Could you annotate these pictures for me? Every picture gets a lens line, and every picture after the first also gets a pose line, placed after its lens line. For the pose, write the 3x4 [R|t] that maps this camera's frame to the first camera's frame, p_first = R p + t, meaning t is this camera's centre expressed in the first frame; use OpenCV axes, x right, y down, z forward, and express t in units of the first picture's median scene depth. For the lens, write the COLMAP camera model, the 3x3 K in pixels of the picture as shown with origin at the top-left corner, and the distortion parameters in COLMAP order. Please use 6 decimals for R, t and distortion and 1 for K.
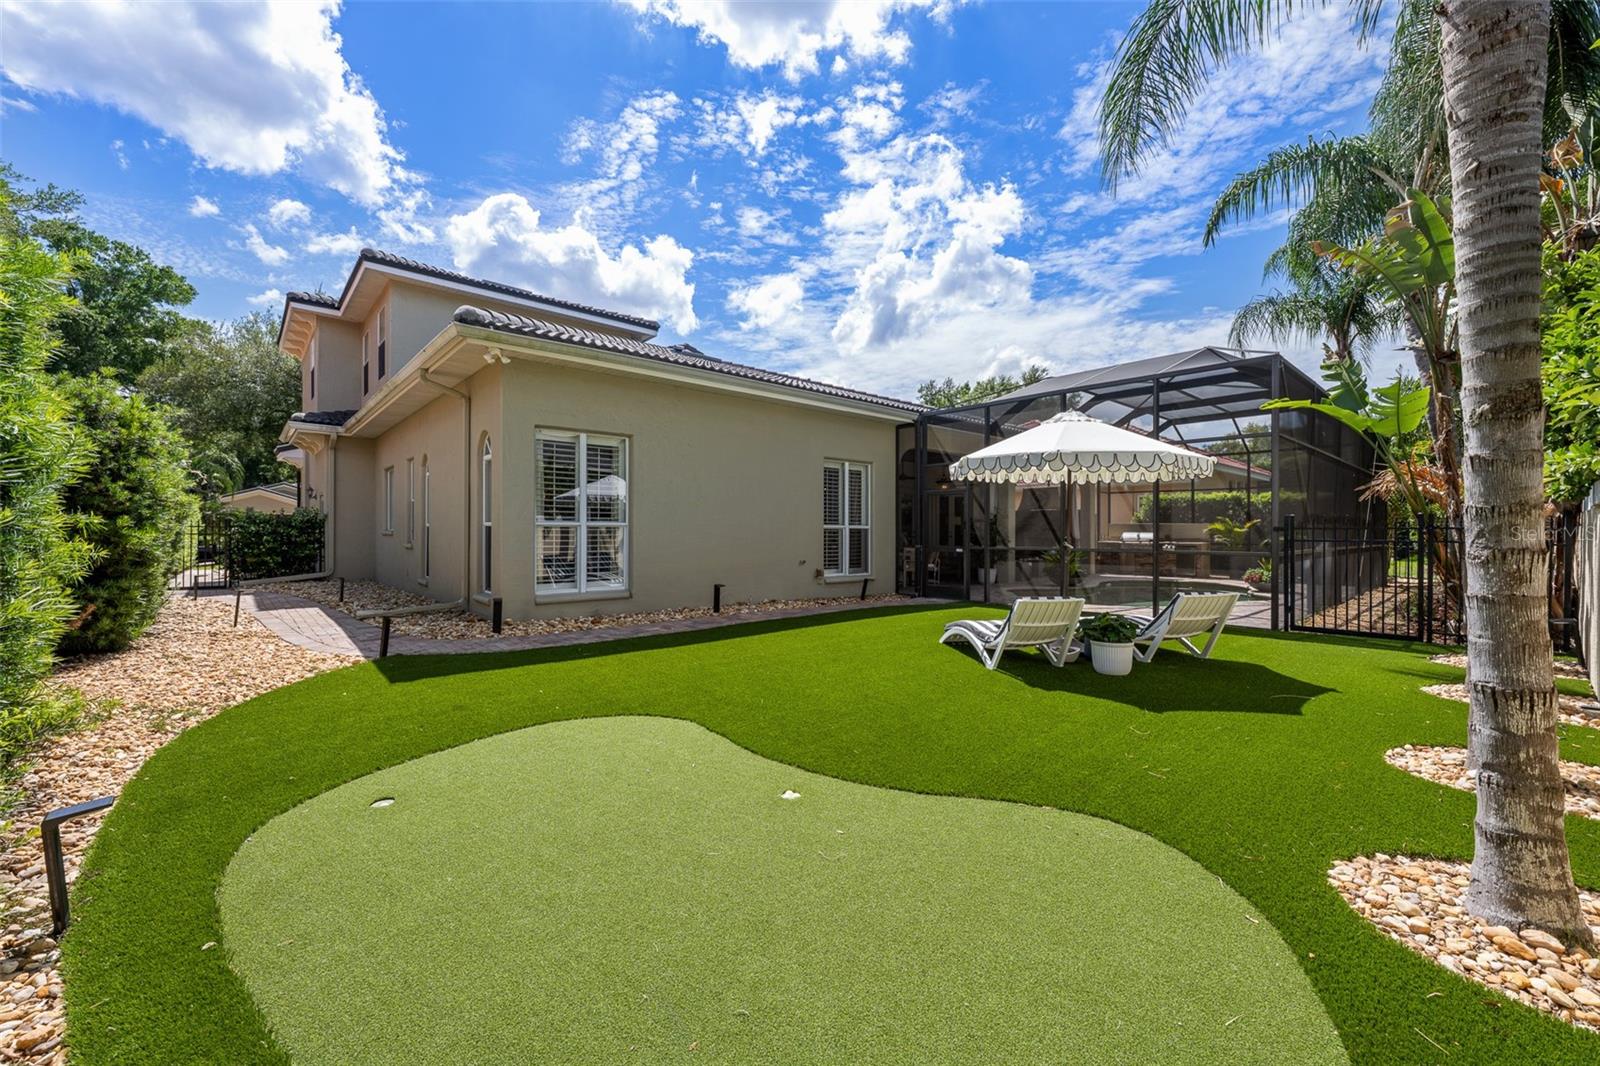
lens RADIAL K [[635.8, 0, 802.4], [0, 635.8, 526.8], [0, 0, 1]] dist [-0.001822, 0.000705]
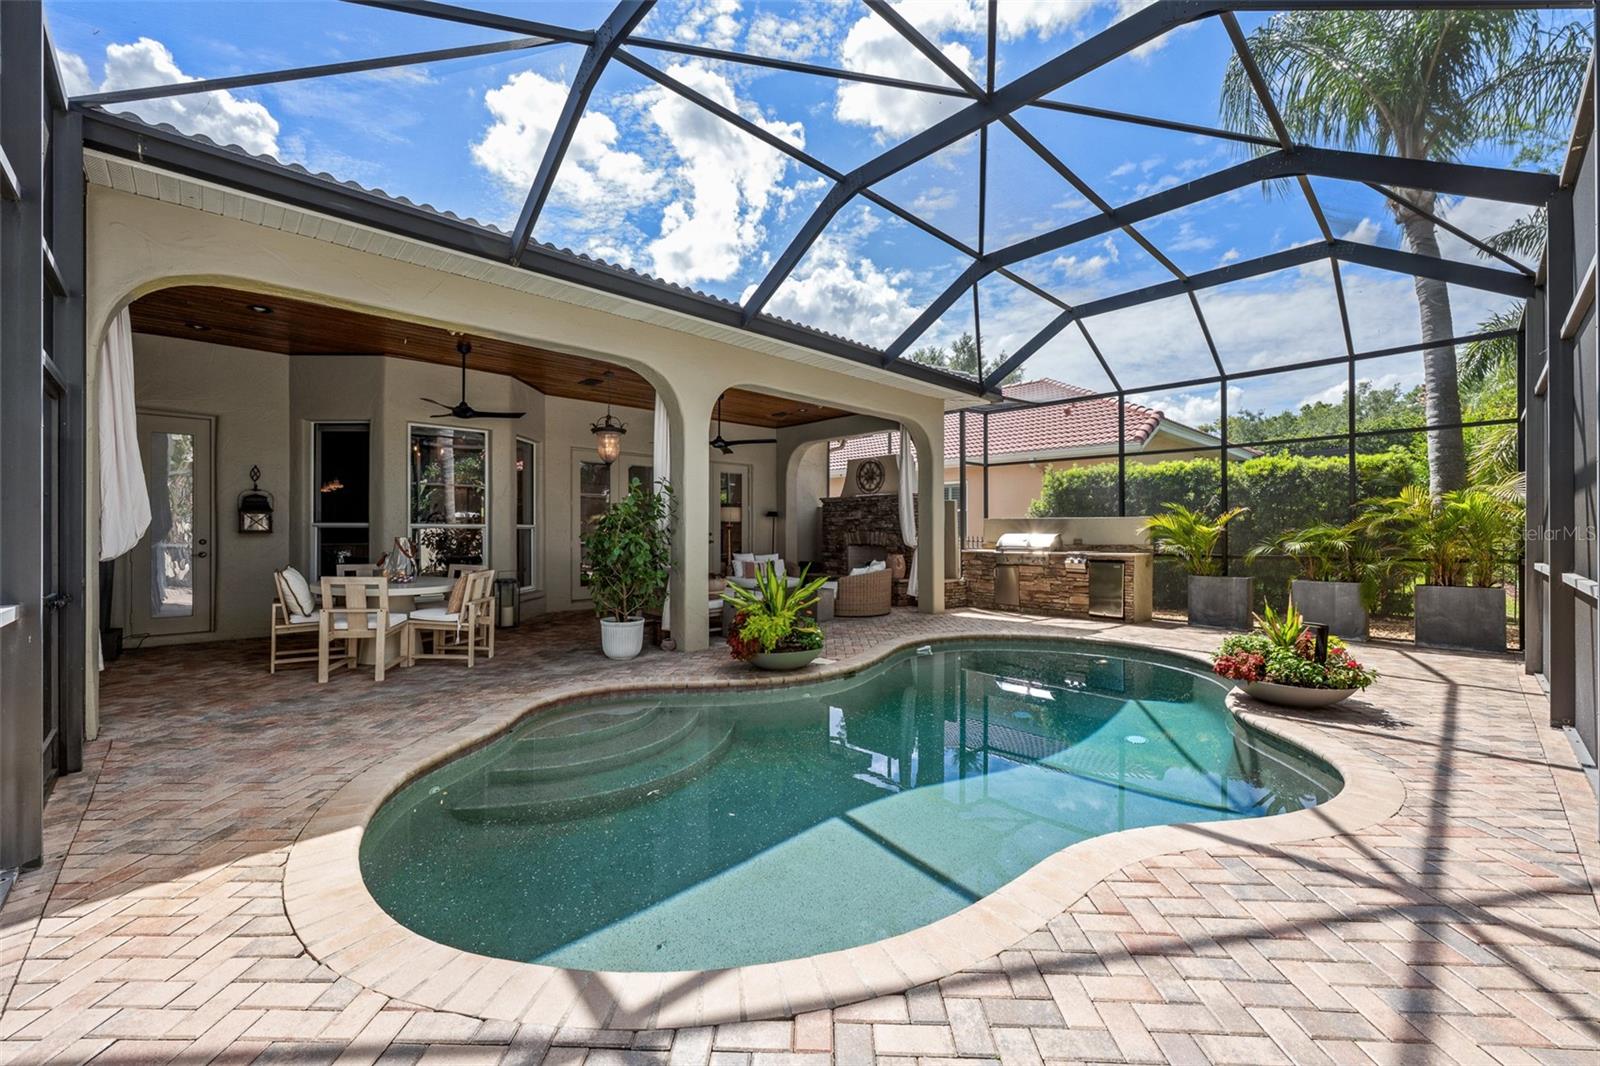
lens RADIAL K [[635.8, 0, 797.2], [0, 635.8, 530.4], [0, 0, 1]] dist [-0.001822, 0.000705]
pose [[0.999691, -0.001575, 0.024825, 0.511495], [0.001516, 0.999996, 0.002379, 0.006651], [-0.024829, -0.002341, 0.999689, 0.734990]]
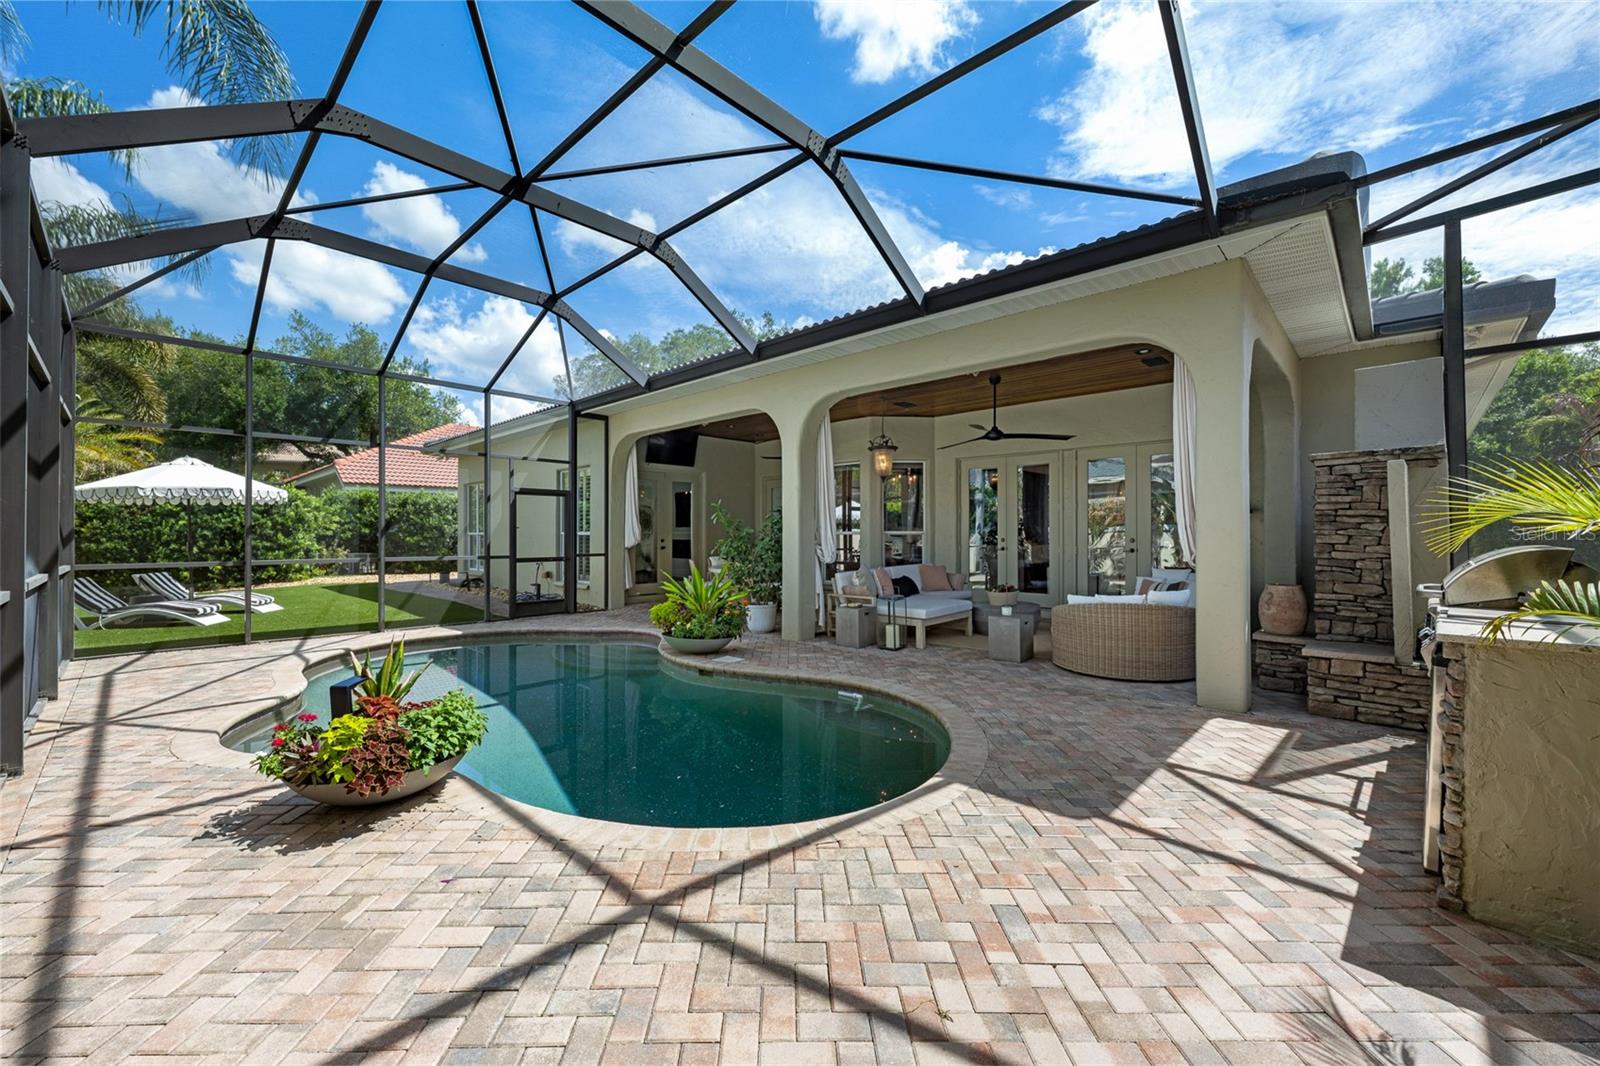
lens RADIAL K [[635.8, 0, 799.6], [0, 635.8, 532.6], [0, 0, 1]] dist [-0.001822, 0.000705]
pose [[0.081768, -0.005938, -0.996634, 1.113417], [0.006811, 0.999962, -0.005399, 0.006877], [0.996628, -0.006347, 0.081805, 1.278164]]
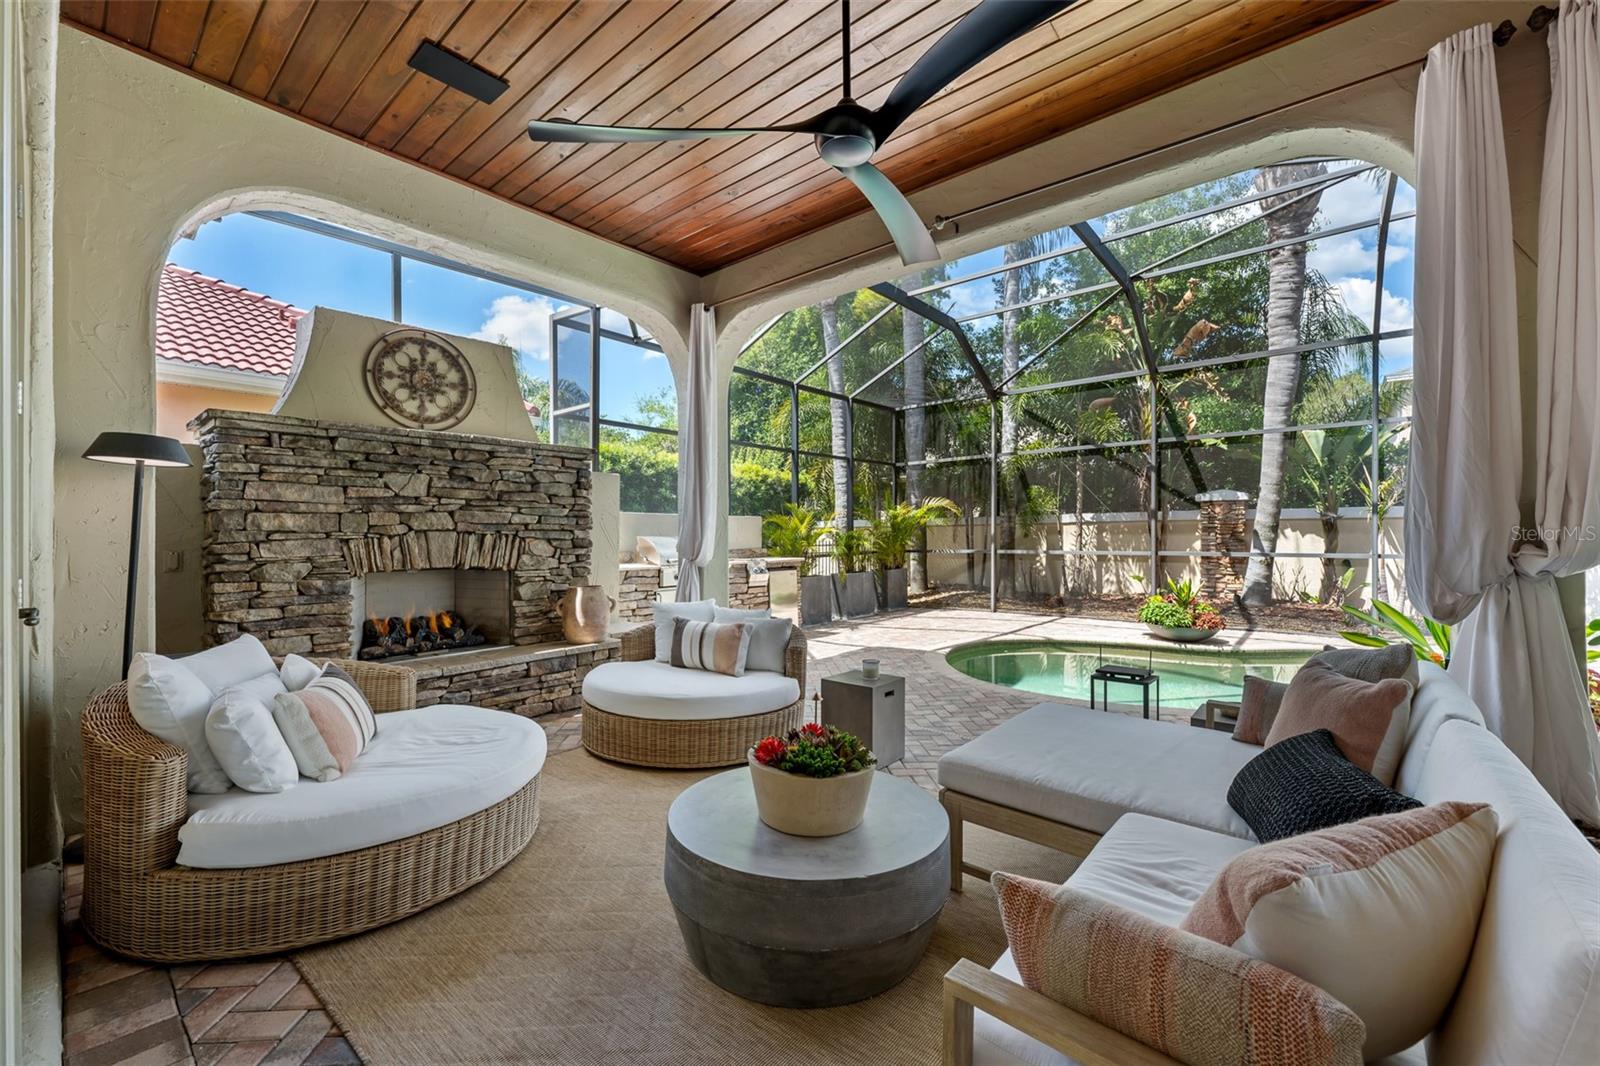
lens RADIAL K [[635.8, 0, 800.2], [0, 635.8, 534.3], [0, 0, 1]] dist [-0.001822, 0.000705]
pose [[-0.146973, -0.001590, 0.989139, 0.254751], [-0.002125, 0.999997, 0.001292, 0.010661], [-0.989138, -0.001913, -0.146976, 1.591632]]
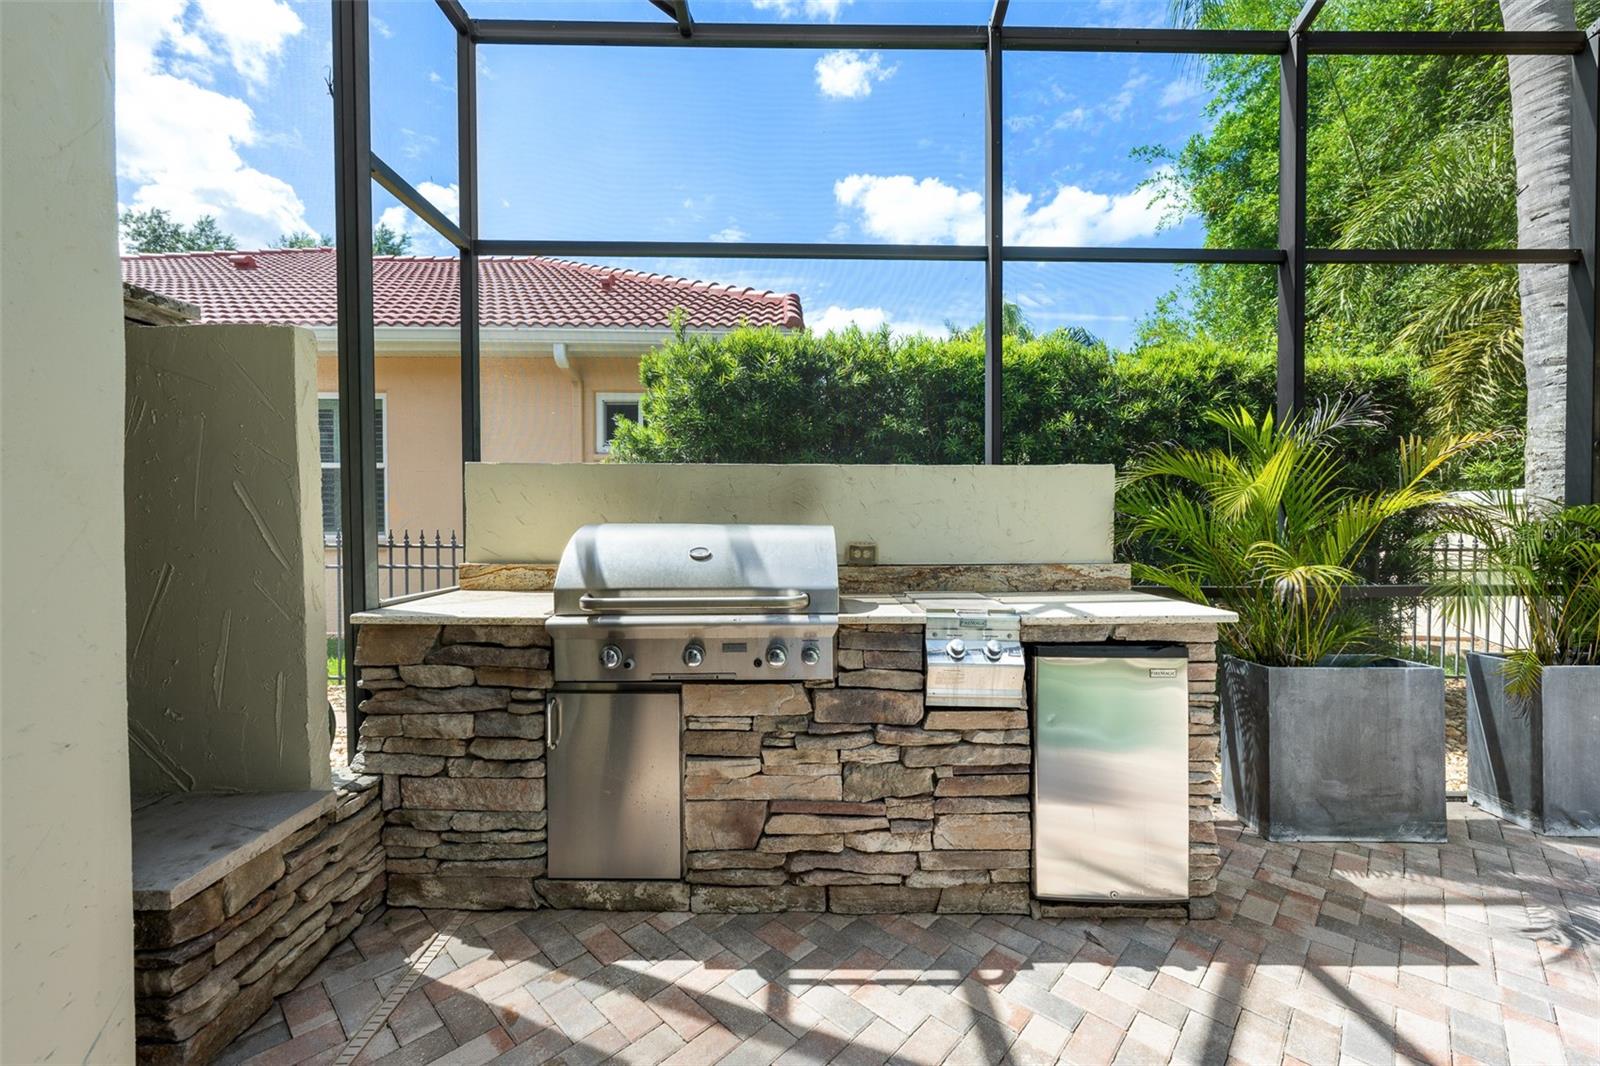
lens RADIAL K [[635.8, 0, 809.7], [0, 635.8, 531.3], [0, 0, 1]] dist [-0.001822, 0.000705]
pose [[0.649419, -0.014859, 0.760286, 0.729123], [-0.001213, 0.999788, 0.020575, 0.011978], [-0.760430, -0.014285, 0.649263, 1.462093]]
